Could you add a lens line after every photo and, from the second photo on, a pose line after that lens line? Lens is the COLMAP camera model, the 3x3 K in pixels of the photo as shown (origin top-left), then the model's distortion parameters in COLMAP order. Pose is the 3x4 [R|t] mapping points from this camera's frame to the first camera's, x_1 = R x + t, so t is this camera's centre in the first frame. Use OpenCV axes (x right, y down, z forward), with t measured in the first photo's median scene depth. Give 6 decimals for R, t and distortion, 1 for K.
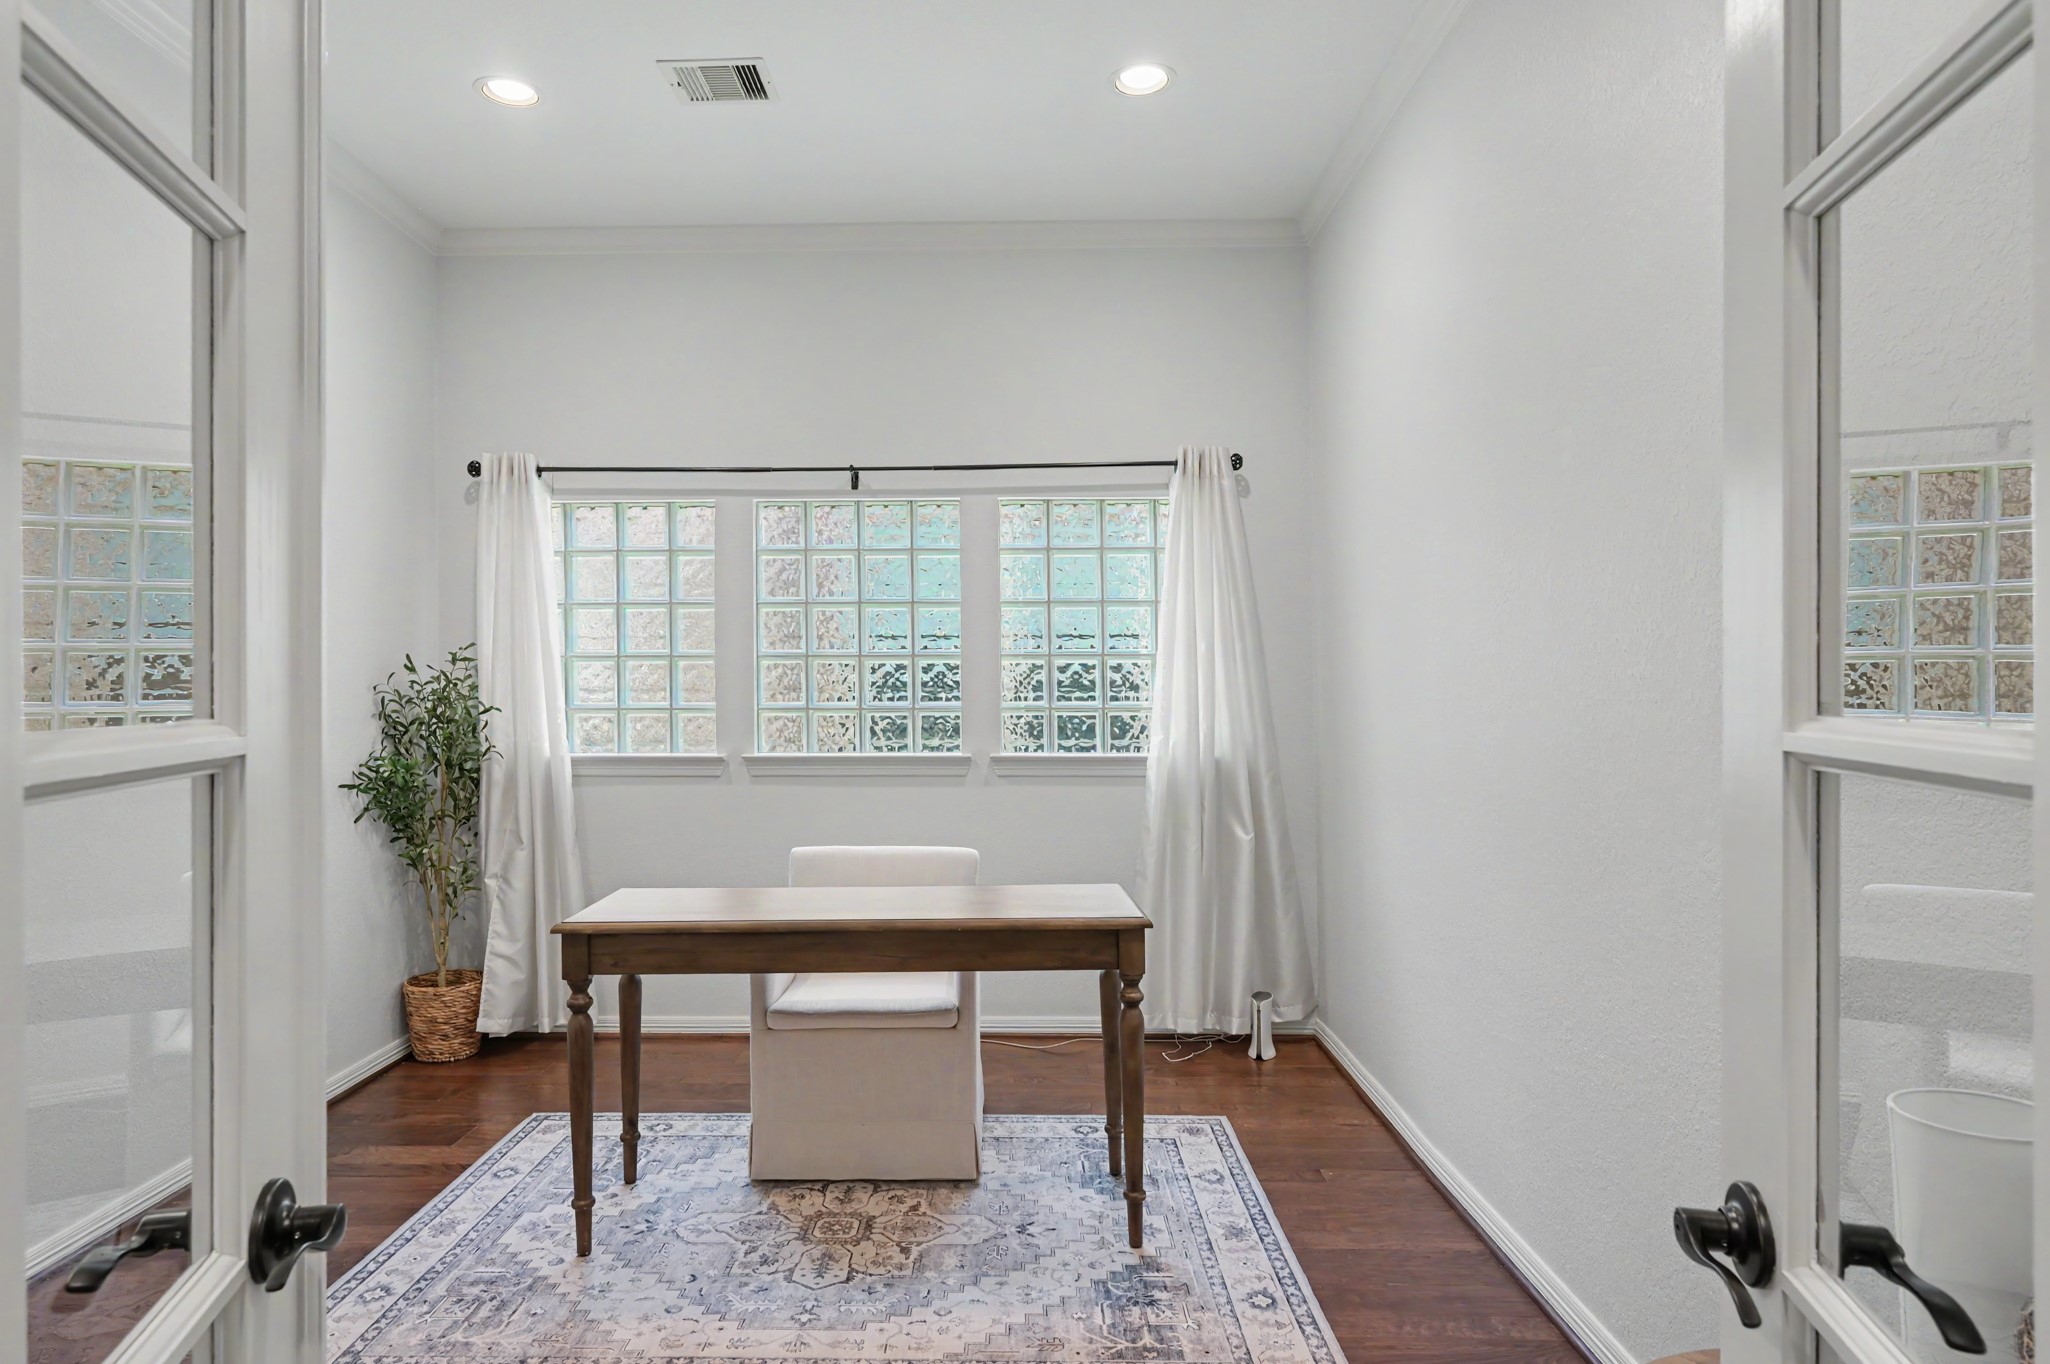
lens RADIAL K [[1130.9, 0, 1025.0], [0, 1130.9, 682.0], [0, 0, 1]] dist [-0.006705, 0.000597]
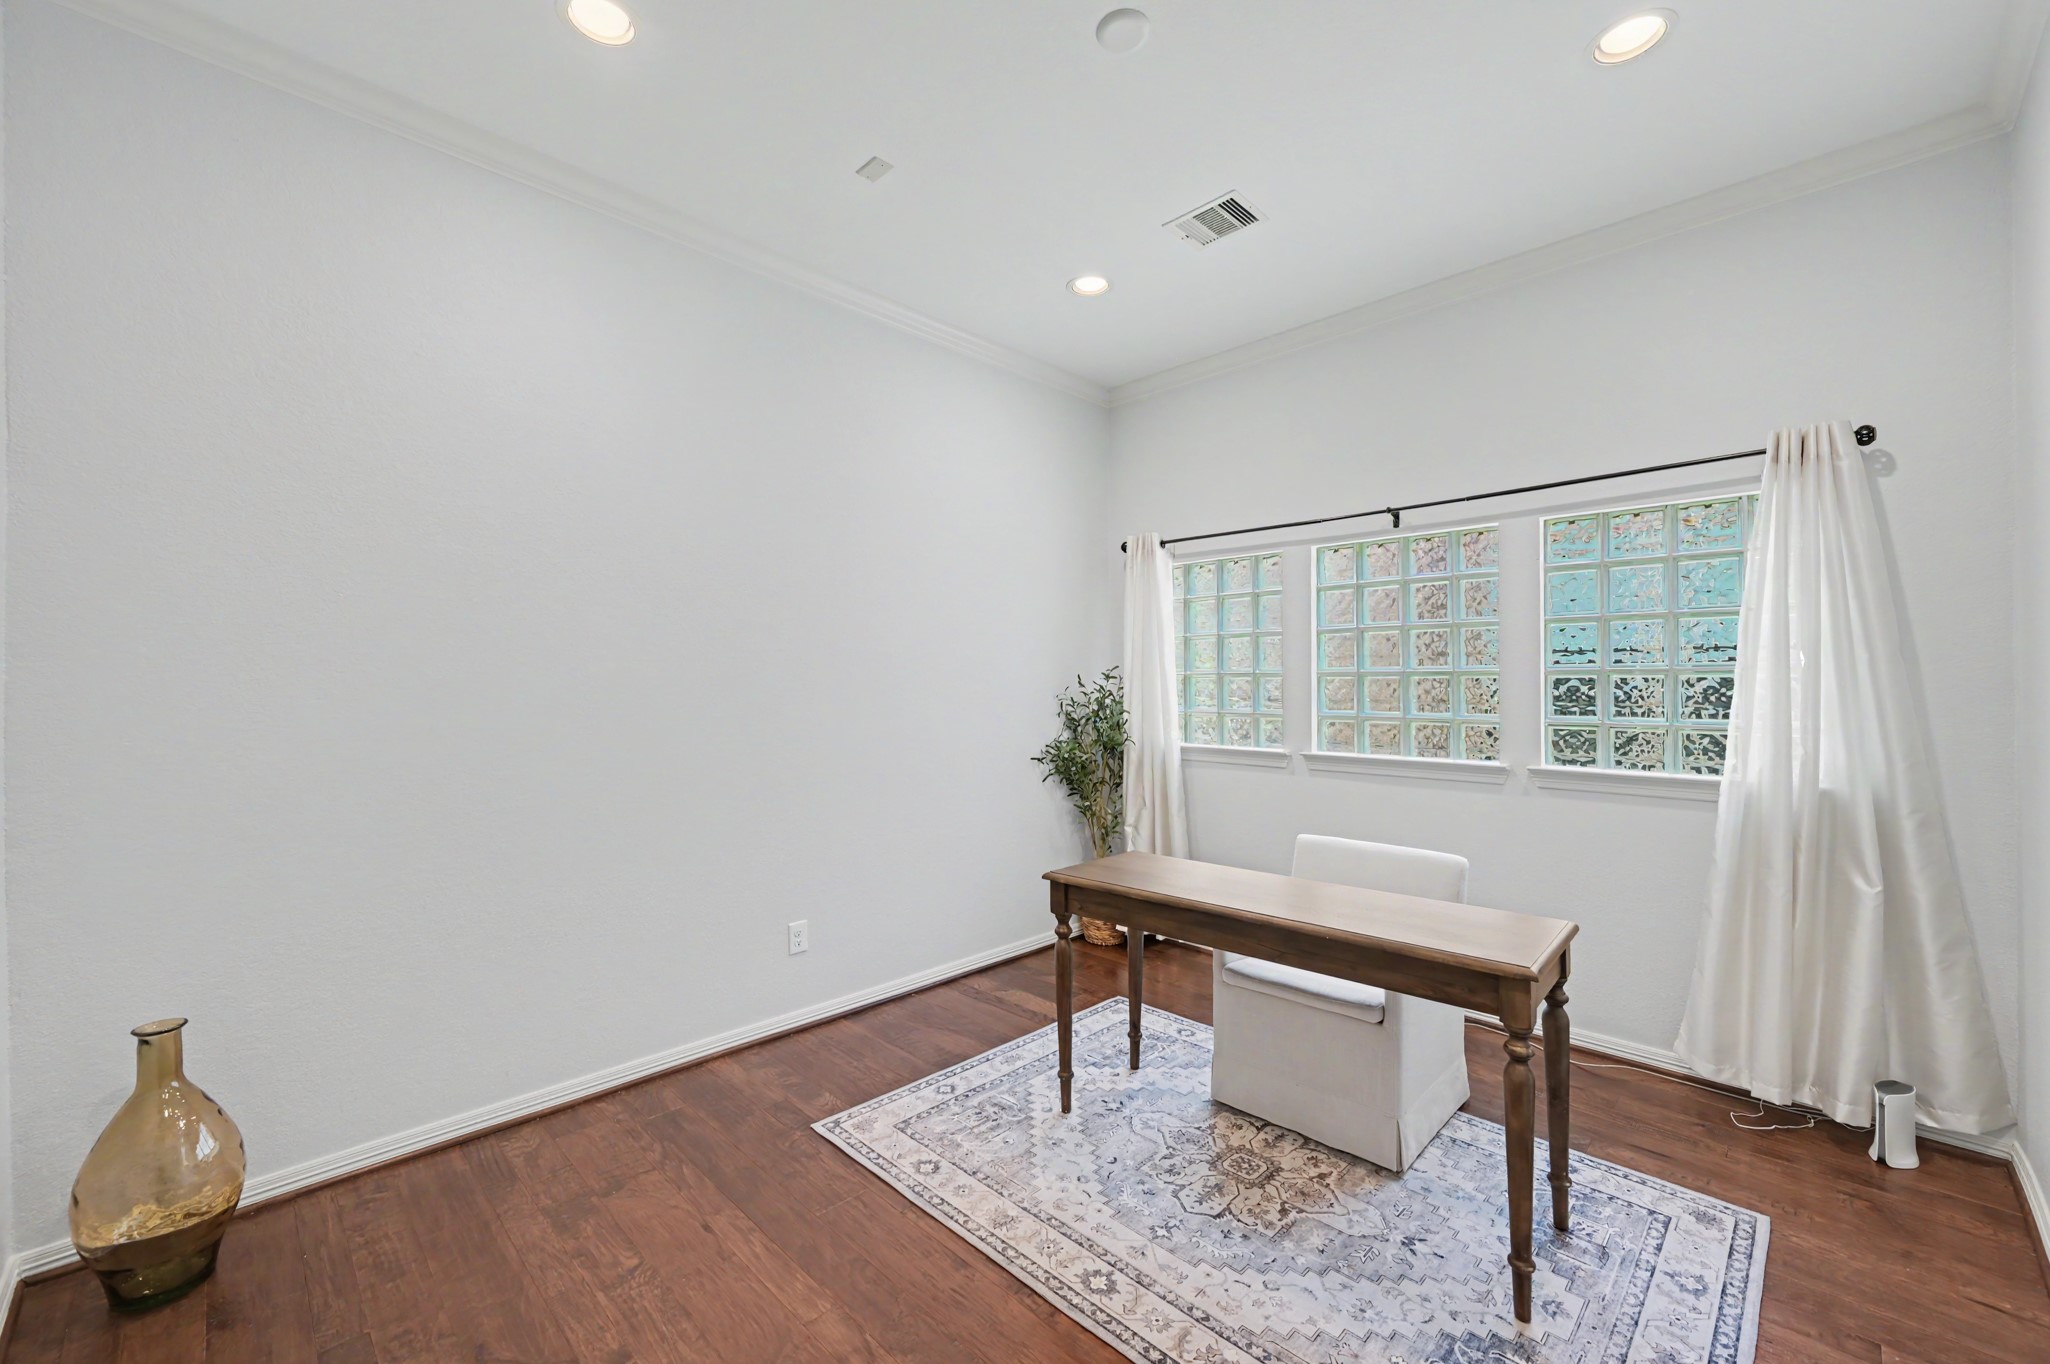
lens RADIAL K [[813.6, 0, 974.9], [0, 813.6, 693.8], [0, 0, 1]] dist [-0.001493, -0.000187]
pose [[0.723030, 0.008078, -0.690770, 0.181403], [-0.000944, 0.999942, 0.010706, -0.015780], [0.690816, -0.007089, 0.722996, 0.166847]]
